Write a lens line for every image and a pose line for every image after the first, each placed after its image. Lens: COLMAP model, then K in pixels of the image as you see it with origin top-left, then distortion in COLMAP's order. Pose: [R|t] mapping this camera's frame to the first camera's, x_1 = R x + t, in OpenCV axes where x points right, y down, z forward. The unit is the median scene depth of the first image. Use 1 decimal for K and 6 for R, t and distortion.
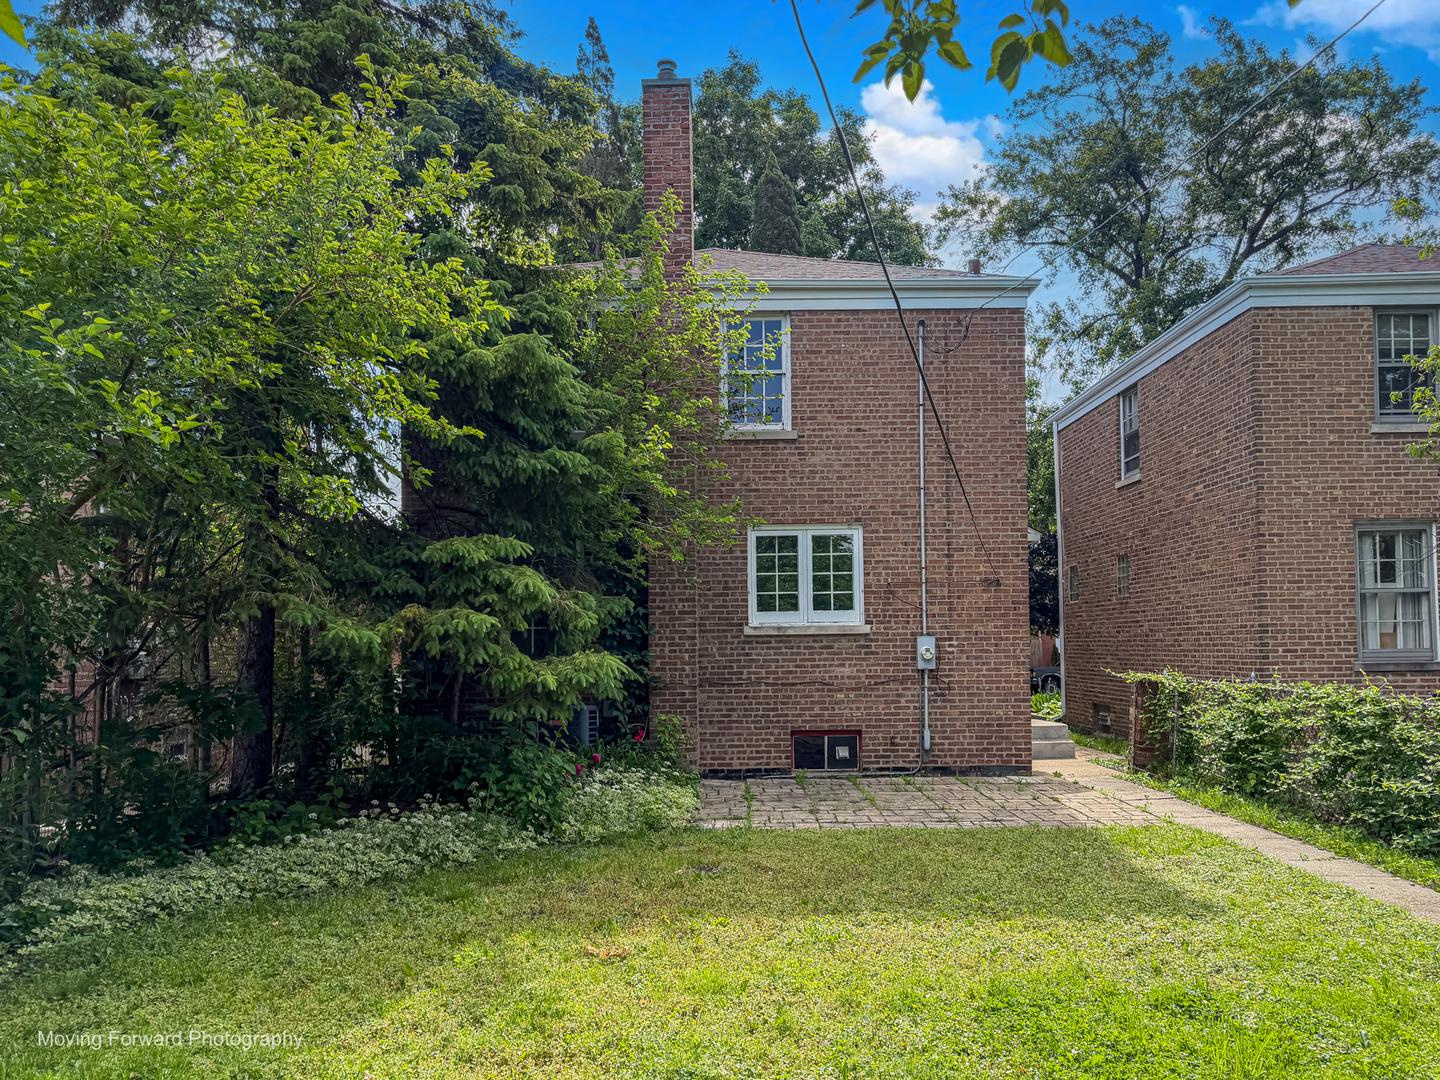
lens RADIAL K [[1060.9, 0, 720.1], [0, 1060.9, 621.3], [0, 0, 1]] dist [0.009057, 0.000950]
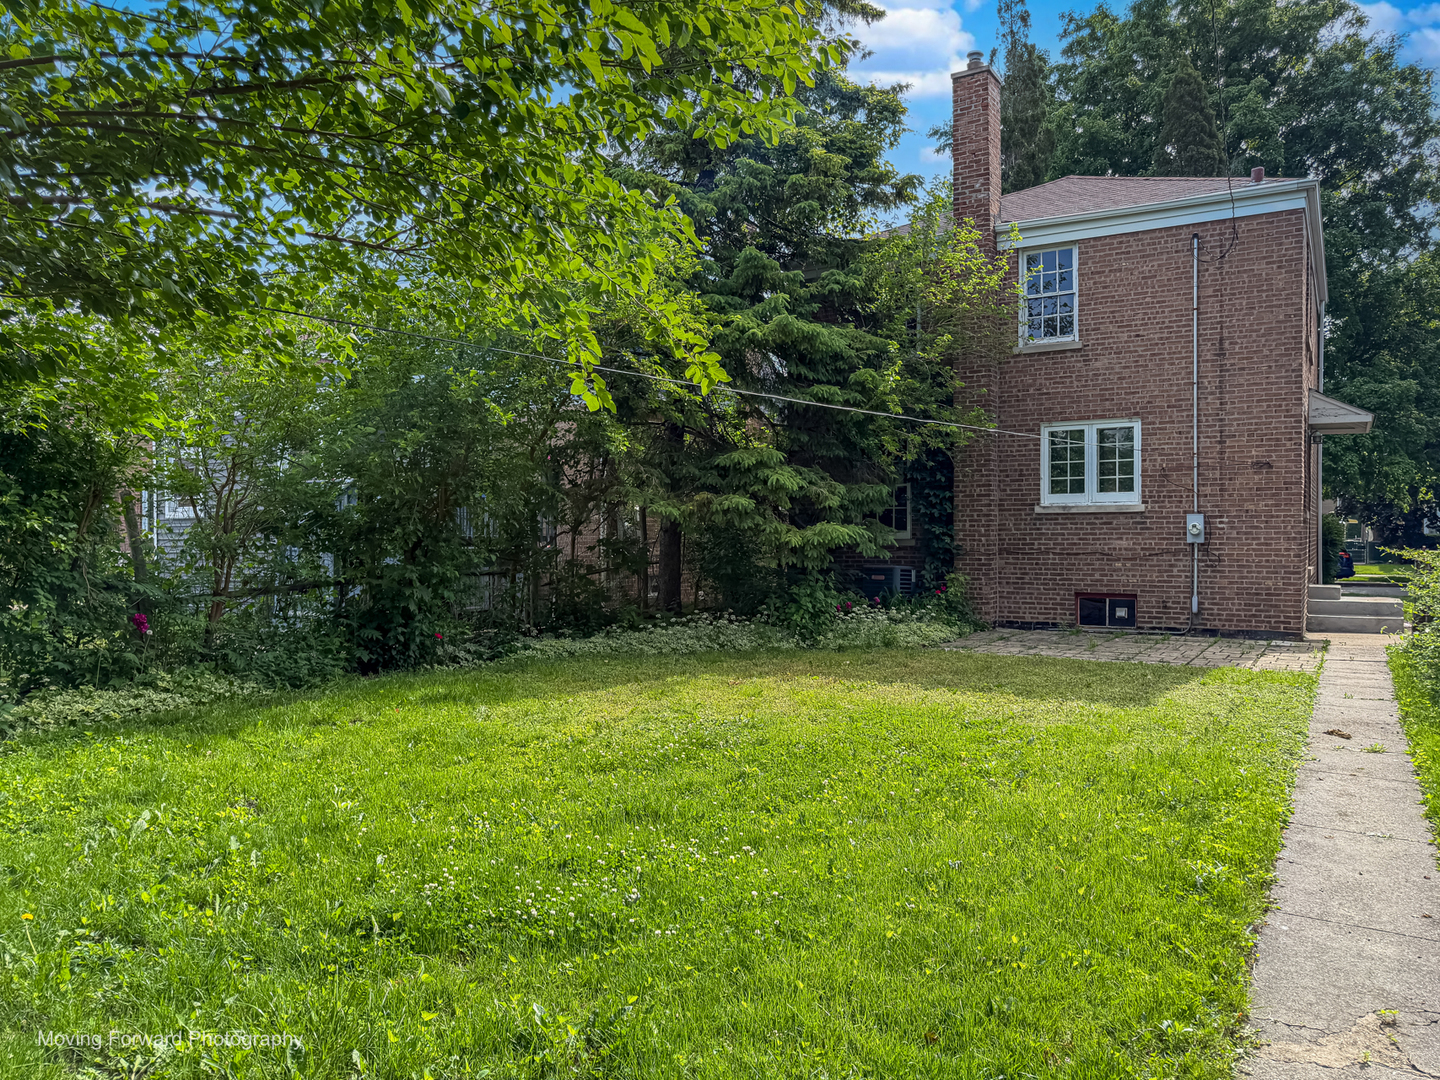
lens RADIAL K [[1089.0, 0, 719.1], [0, 1089.0, 559.8], [0, 0, 1]] dist [0.001051, 0.001400]
pose [[0.851582, 0.021611, -0.523775, 0.369603], [0.004779, 0.998788, 0.048979, 0.003537], [0.524199, -0.044212, 0.850447, -0.262130]]
